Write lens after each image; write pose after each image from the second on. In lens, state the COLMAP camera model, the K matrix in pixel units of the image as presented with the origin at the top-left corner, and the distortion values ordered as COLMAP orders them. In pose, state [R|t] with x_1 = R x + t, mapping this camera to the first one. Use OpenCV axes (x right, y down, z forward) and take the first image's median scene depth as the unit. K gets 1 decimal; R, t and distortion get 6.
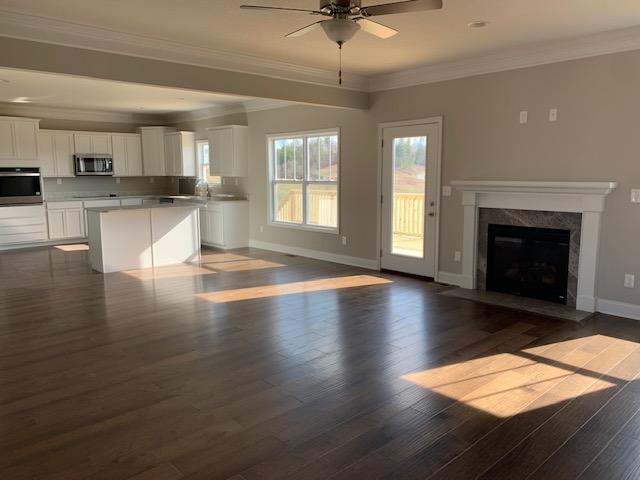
lens RADIAL K [[489.9, 0, 316.8], [0, 489.9, 236.9], [0, 0, 1]] dist [0.085054, -0.136140]
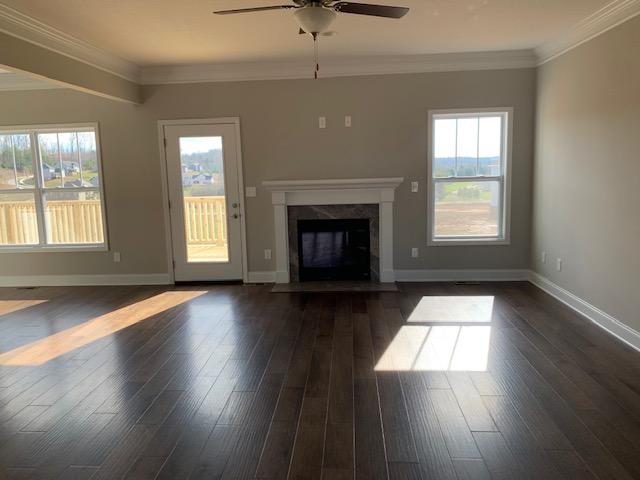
lens RADIAL K [[489.9, 0, 316.8], [0, 489.9, 236.9], [0, 0, 1]] dist [0.085054, -0.136140]
pose [[0.723824, -0.113615, 0.680566, -0.337054], [0.116616, 0.992304, 0.041629, -0.028108], [-0.680058, 0.049232, 0.731503, 0.180800]]
